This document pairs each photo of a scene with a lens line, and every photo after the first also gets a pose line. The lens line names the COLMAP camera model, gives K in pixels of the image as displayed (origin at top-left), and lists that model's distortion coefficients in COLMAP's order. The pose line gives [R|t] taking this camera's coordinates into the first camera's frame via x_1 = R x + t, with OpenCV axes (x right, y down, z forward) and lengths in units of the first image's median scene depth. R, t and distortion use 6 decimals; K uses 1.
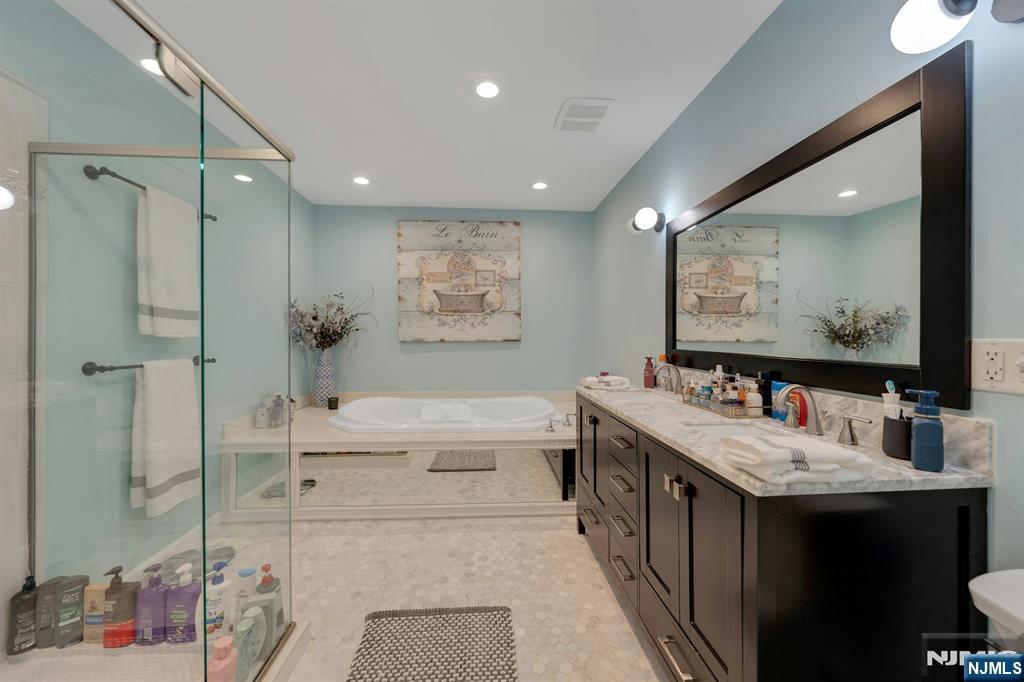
lens RADIAL K [[381.3, 0, 512.0], [0, 381.3, 341.0], [0, 0, 1]] dist [-0.000081, -0.000063]
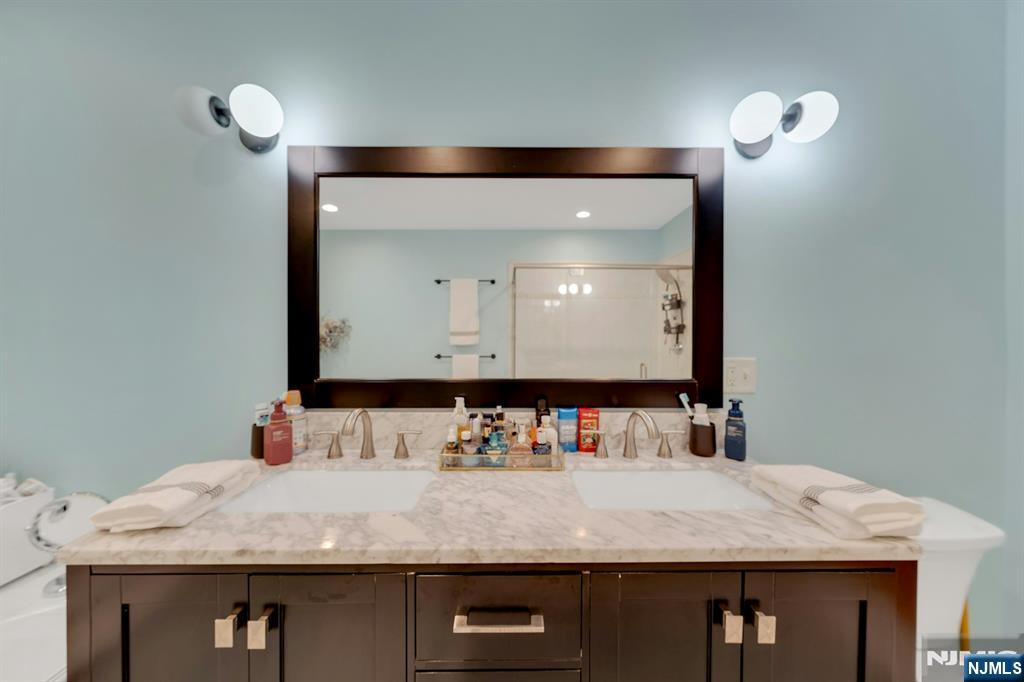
lens RADIAL K [[381.3, 0, 512.0], [0, 381.3, 341.0], [0, 0, 1]] dist [-0.000081, -0.000063]
pose [[0.061583, 0.001850, 0.998100, -0.116328], [0.004587, 0.999987, -0.002137, -0.034165], [-0.998091, 0.004710, 0.061574, 0.871591]]
